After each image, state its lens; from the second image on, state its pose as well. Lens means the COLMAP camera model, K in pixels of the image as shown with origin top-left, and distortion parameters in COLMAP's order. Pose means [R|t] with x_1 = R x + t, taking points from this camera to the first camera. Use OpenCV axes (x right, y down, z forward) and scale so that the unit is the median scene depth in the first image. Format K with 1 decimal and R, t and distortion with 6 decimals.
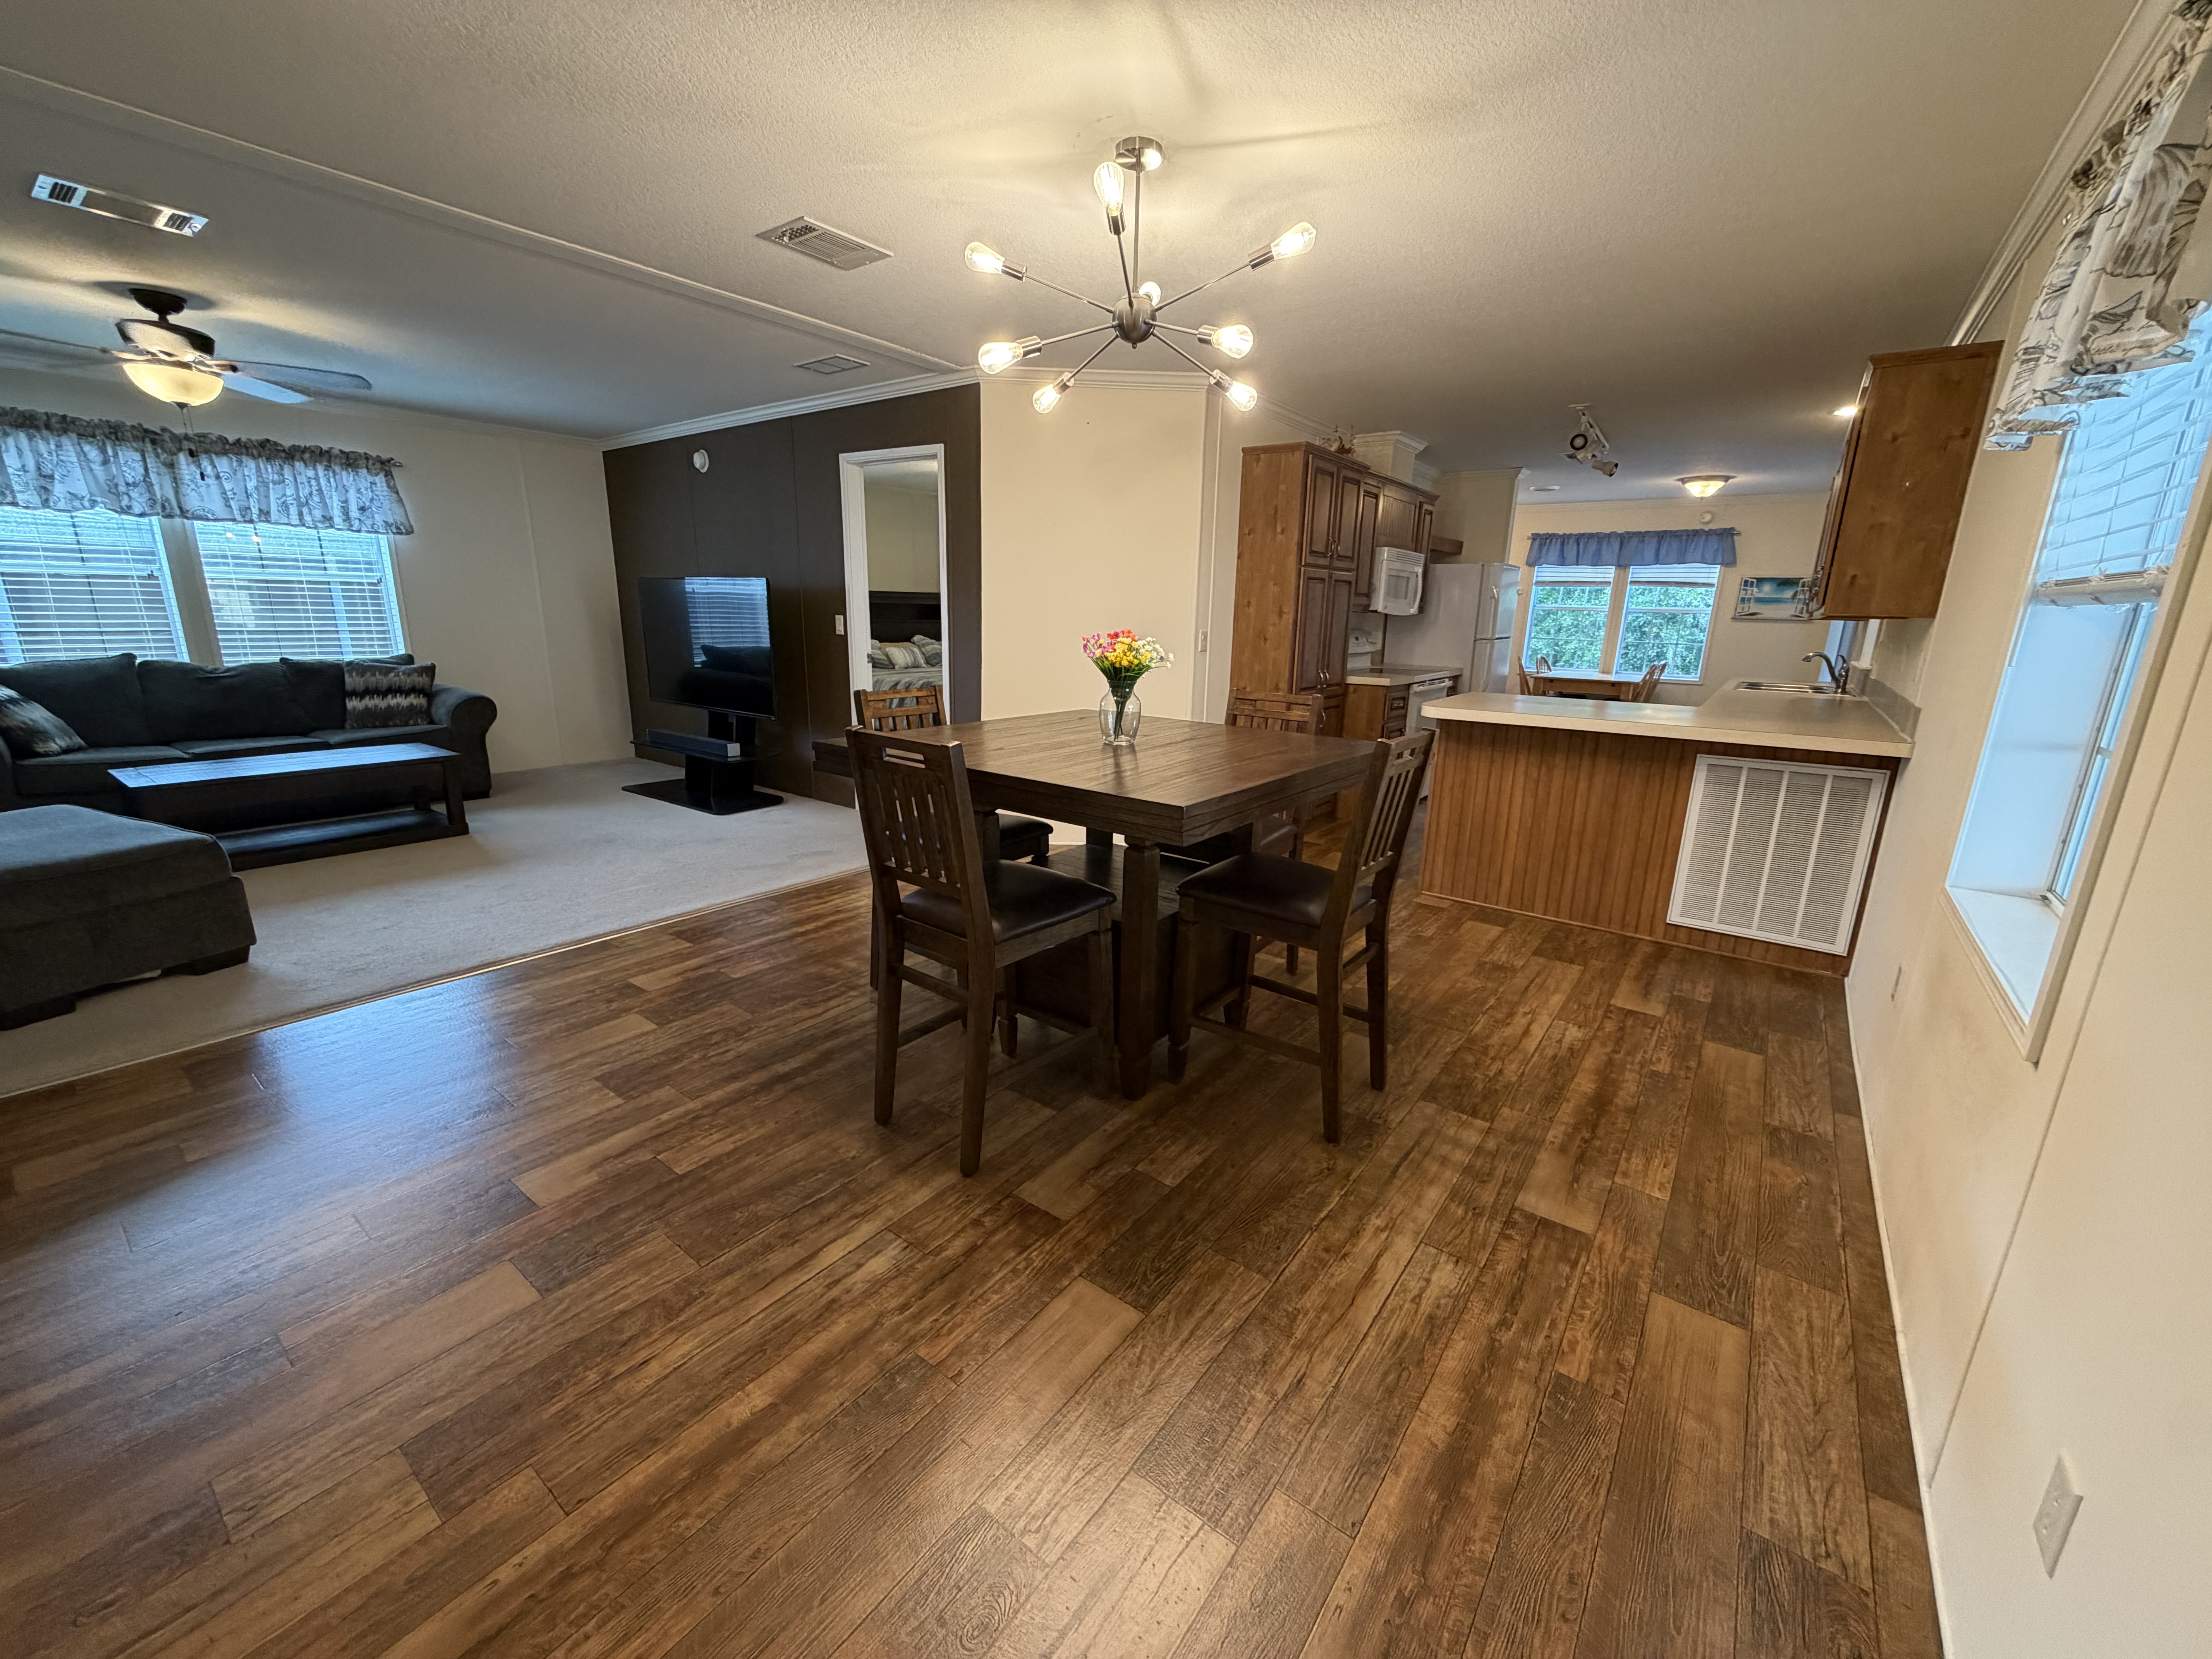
lens RADIAL K [[882.4, 0, 1113.1], [0, 882.4, 840.3], [0, 0, 1]] dist [0.012747, -0.000661]
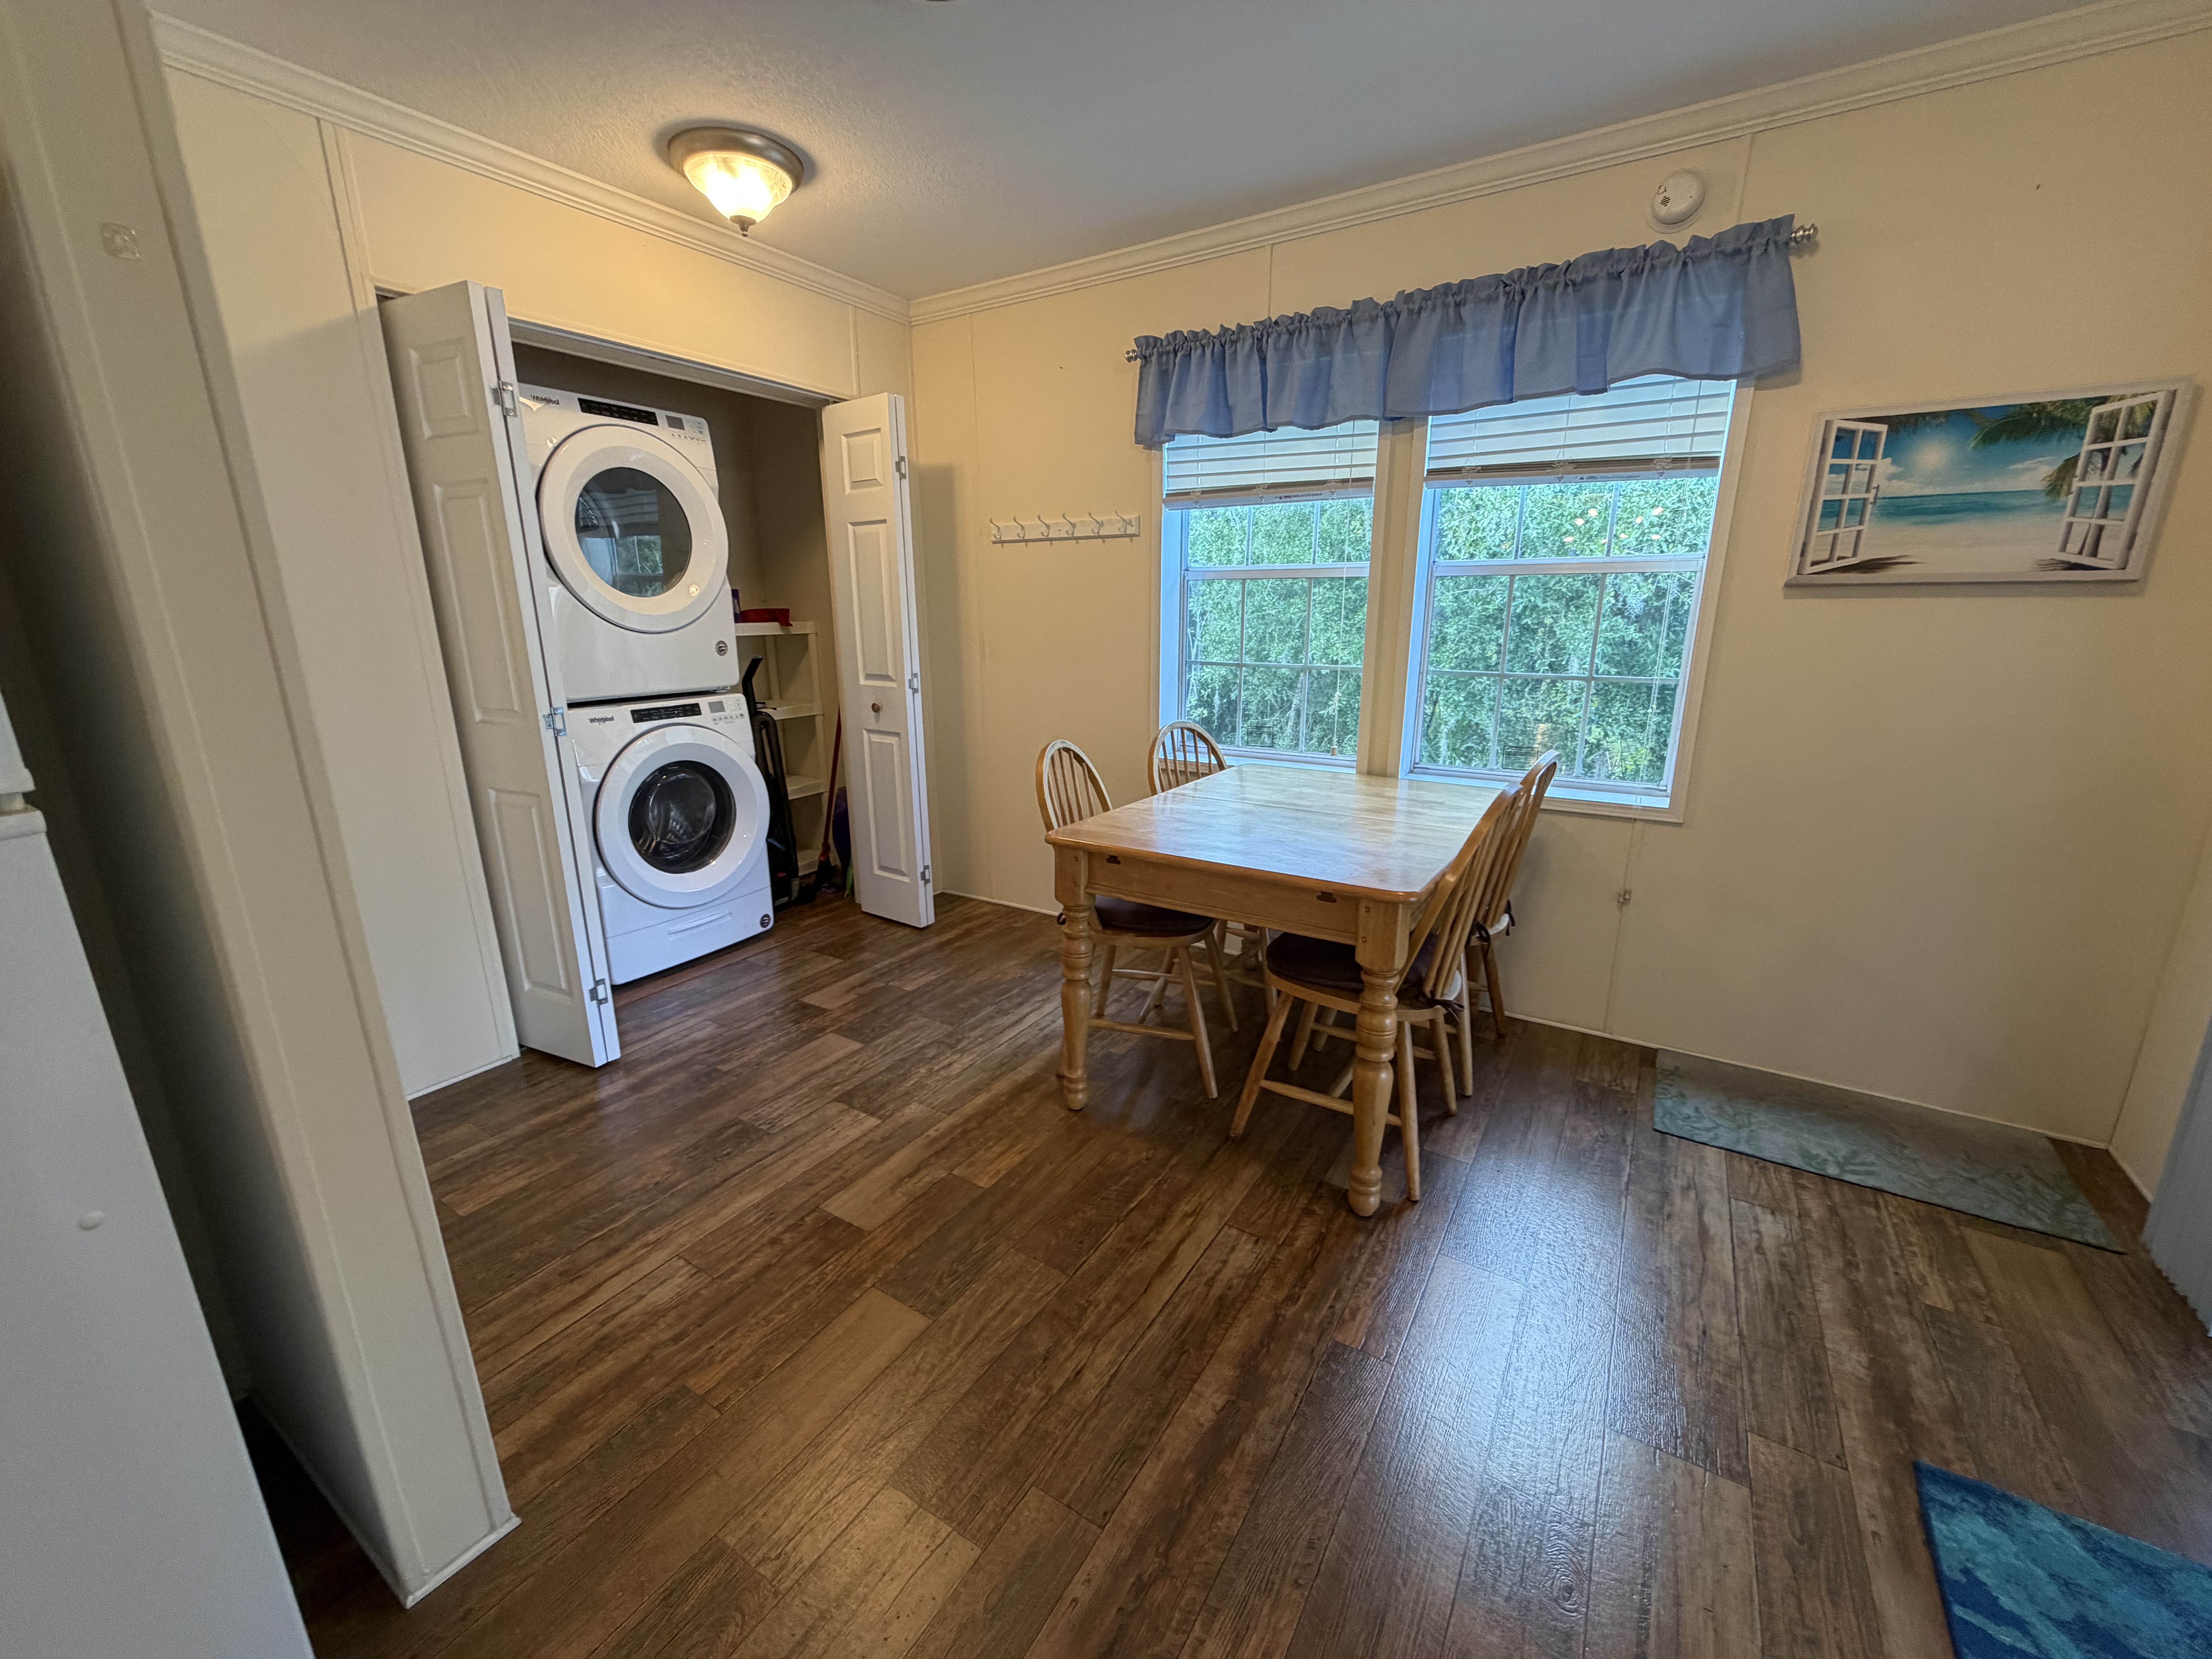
lens RADIAL K [[882.4, 0, 1116.7], [0, 882.4, 836.0], [0, 0, 1]] dist [0.012747, -0.000661]
pose [[0.995872, -0.046071, 0.078210, 0.225740], [0.046151, 0.998934, 0.000785, 0.005040], [-0.078163, 0.002827, 0.996937, -0.001667]]
